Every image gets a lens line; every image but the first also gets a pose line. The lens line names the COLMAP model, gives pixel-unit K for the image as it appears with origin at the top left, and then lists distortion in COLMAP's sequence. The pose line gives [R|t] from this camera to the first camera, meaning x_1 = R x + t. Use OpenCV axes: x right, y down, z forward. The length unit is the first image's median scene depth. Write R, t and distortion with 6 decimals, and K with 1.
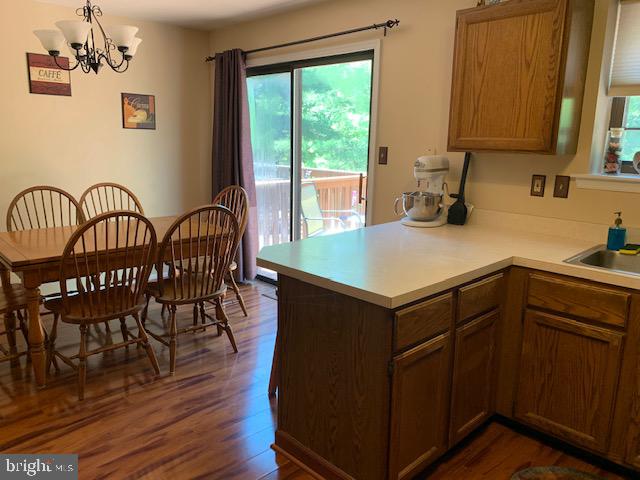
lens RADIAL K [[488.6, 0, 323.4], [0, 488.6, 242.6], [0, 0, 1]] dist [0.008687, -0.006094]
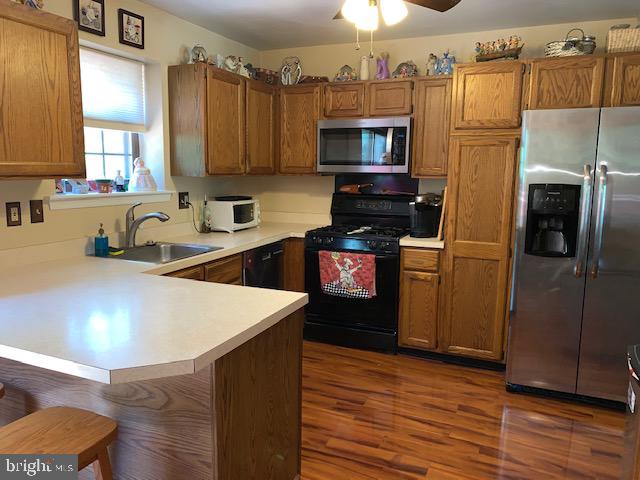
lens RADIAL K [[487.0, 0, 320.0], [0, 487.0, 240.0], [0, 0, 1]] dist [0.003083, -0.001835]
pose [[-0.379064, -0.160413, 0.911361, -0.611589], [0.177626, 0.953933, 0.241786, -0.195789], [-0.908163, 0.253533, -0.333108, 0.841599]]
